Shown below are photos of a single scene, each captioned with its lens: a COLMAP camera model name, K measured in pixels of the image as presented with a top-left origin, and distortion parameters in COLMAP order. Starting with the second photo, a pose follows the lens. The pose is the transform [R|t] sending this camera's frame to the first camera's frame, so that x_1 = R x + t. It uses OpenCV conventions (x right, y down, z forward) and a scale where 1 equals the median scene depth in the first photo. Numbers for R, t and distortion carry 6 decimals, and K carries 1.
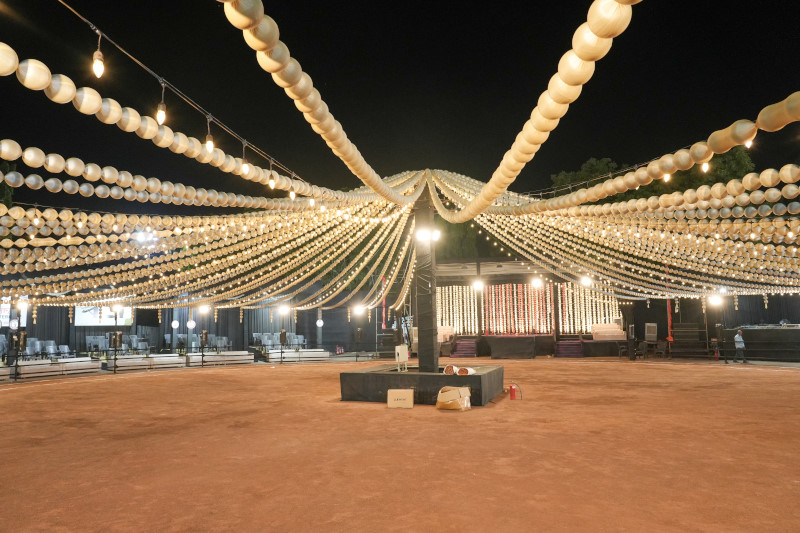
lens RADIAL K [[568.0, 0, 400.0], [0, 568.0, 266.5], [0, 0, 1]] dist [0.005451, 0.009694]
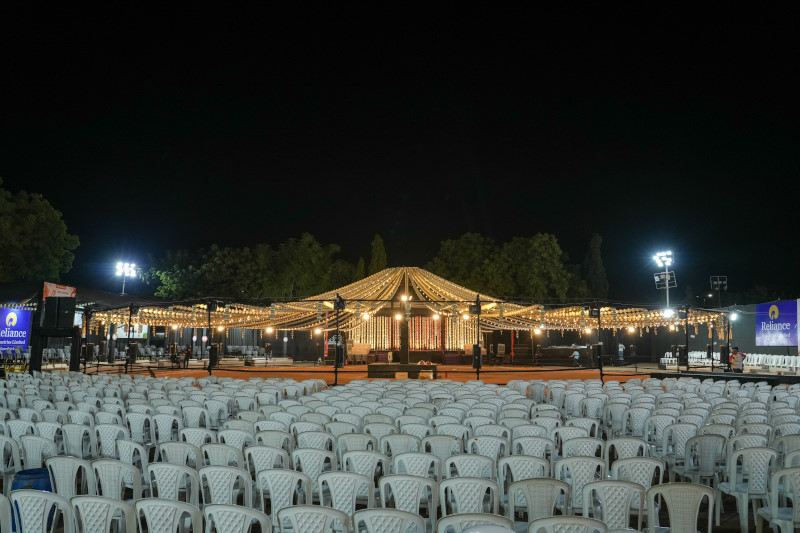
lens RADIAL K [[598.8, 0, 400.0], [0, 598.8, 266.5], [0, 0, 1]] dist [0.033929, 0.001211]
pose [[0.963956, 0.053441, 0.260640, -0.435666], [-0.046803, 0.998404, -0.031616, -0.077851], [-0.261914, 0.018277, 0.964918, -0.850370]]
